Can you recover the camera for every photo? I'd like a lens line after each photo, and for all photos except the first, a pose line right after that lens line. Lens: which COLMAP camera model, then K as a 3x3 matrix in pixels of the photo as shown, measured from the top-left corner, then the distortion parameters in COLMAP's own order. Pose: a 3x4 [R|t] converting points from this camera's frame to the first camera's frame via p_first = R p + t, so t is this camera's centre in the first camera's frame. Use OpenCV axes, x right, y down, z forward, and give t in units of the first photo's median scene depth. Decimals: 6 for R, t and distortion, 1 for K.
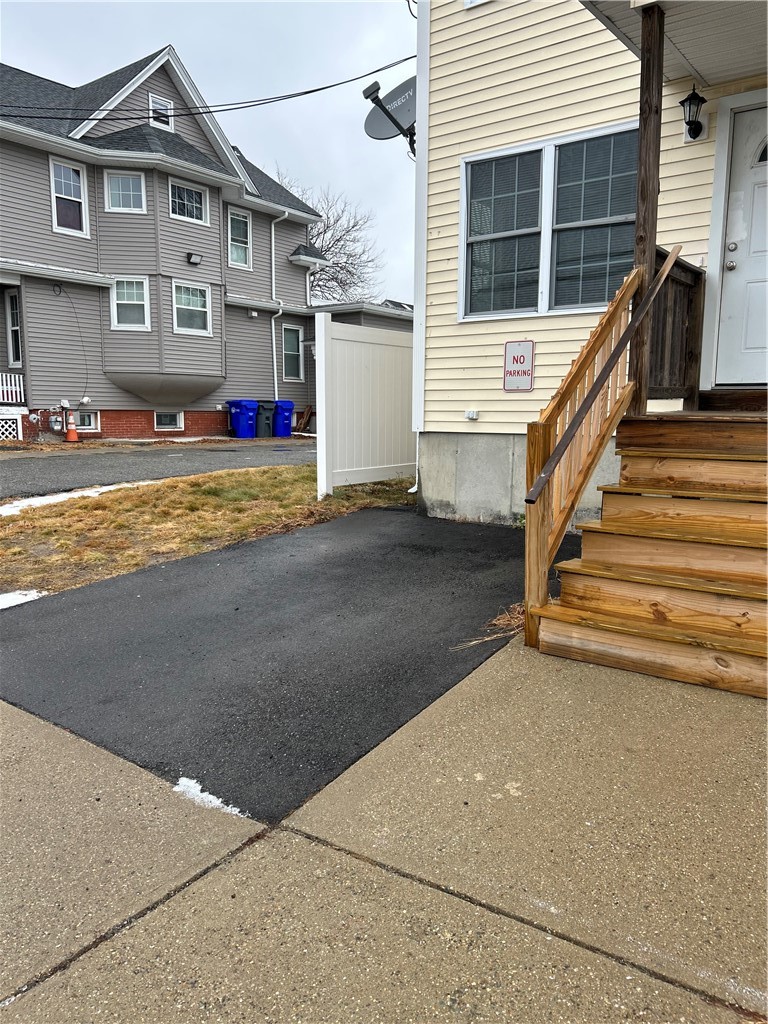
lens RADIAL K [[794.1, 0, 384.0], [0, 794.1, 512.0], [0, 0, 1]] dist [0.023886, 0.006802]
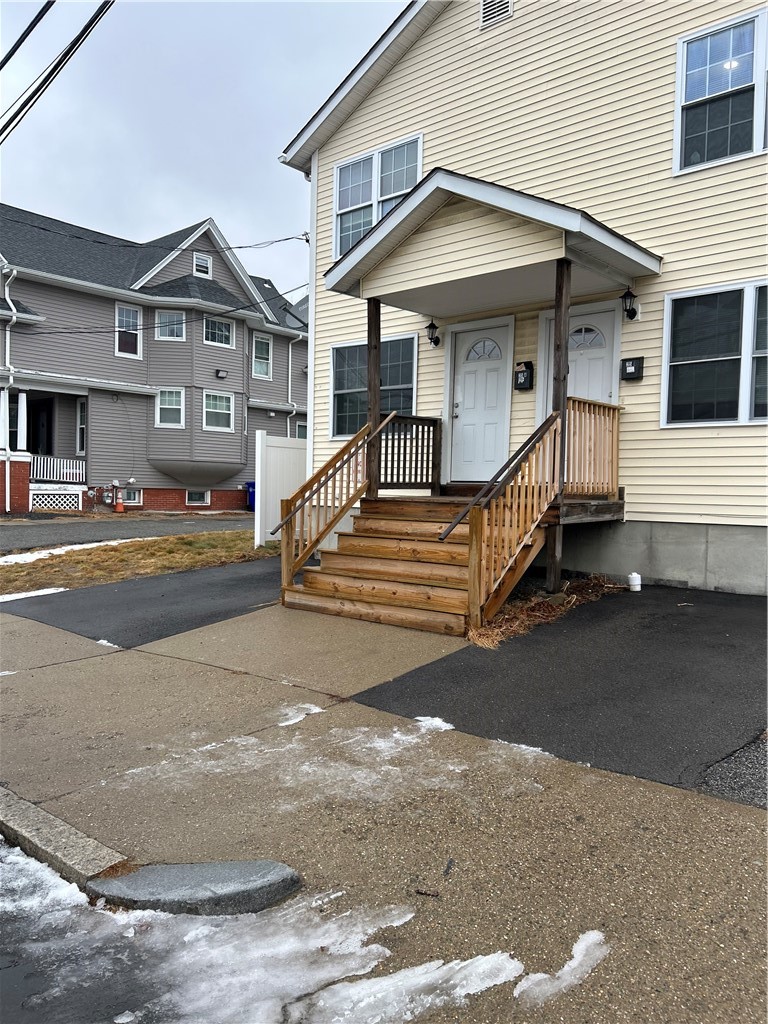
lens RADIAL K [[769.1, 0, 384.0], [0, 769.1, 512.0], [0, 0, 1]] dist [0.067233, -0.103237]
pose [[0.997314, 0.018876, -0.070767, 0.128103], [-0.025913, 0.994662, -0.099884, 0.026346], [0.068503, 0.101449, 0.992479, -0.222334]]
